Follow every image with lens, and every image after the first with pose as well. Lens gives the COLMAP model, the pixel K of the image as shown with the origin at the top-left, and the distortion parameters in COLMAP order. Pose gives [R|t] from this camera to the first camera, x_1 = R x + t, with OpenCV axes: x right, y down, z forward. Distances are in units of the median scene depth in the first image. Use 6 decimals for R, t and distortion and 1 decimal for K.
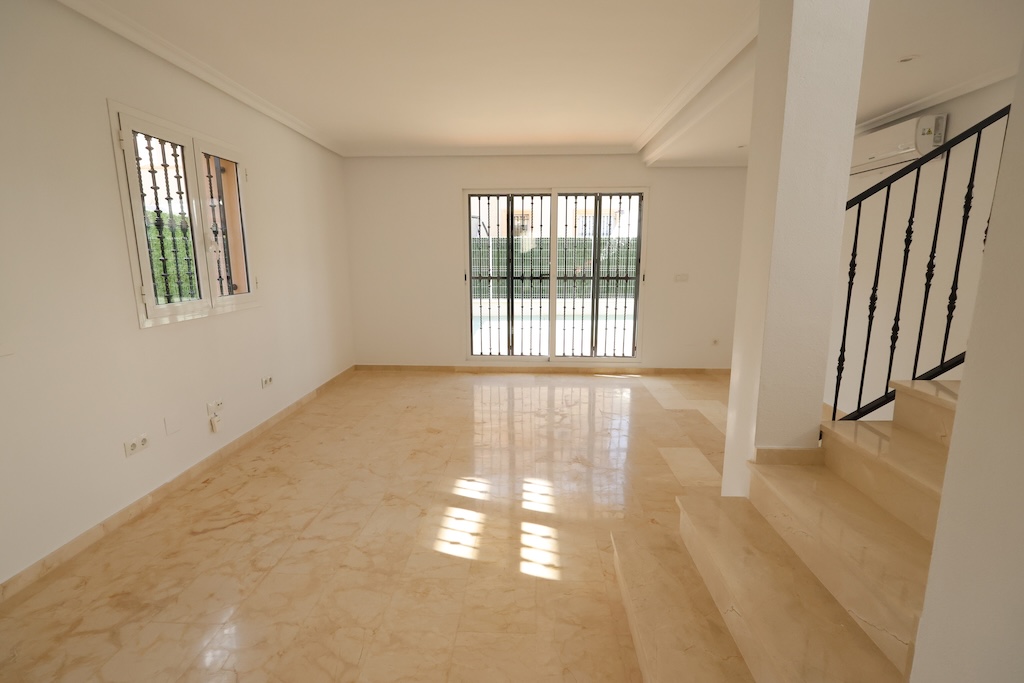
lens RADIAL K [[474.2, 0, 512.0], [0, 474.2, 341.5], [0, 0, 1]] dist [-0.001410, 0.000515]
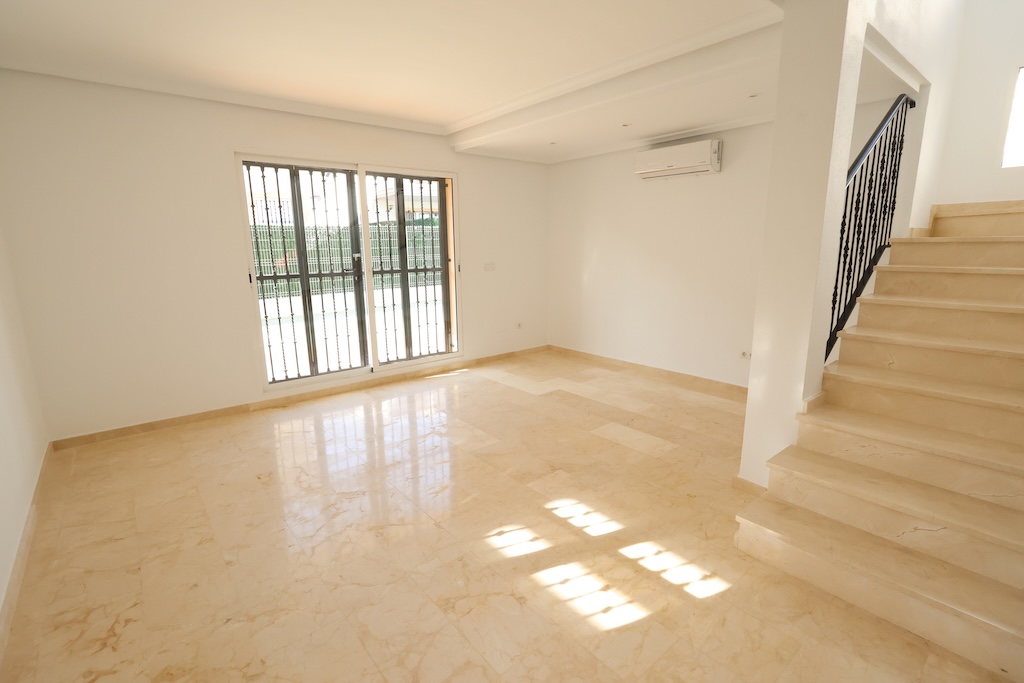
lens RADIAL K [[474.2, 0, 512.0], [0, 474.2, 341.5], [0, 0, 1]] dist [-0.001410, 0.000515]
pose [[0.739502, -0.143685, 0.657641, -0.313248], [0.130449, 0.989023, 0.069400, -0.042339], [-0.660394, 0.034467, 0.750128, 0.223550]]
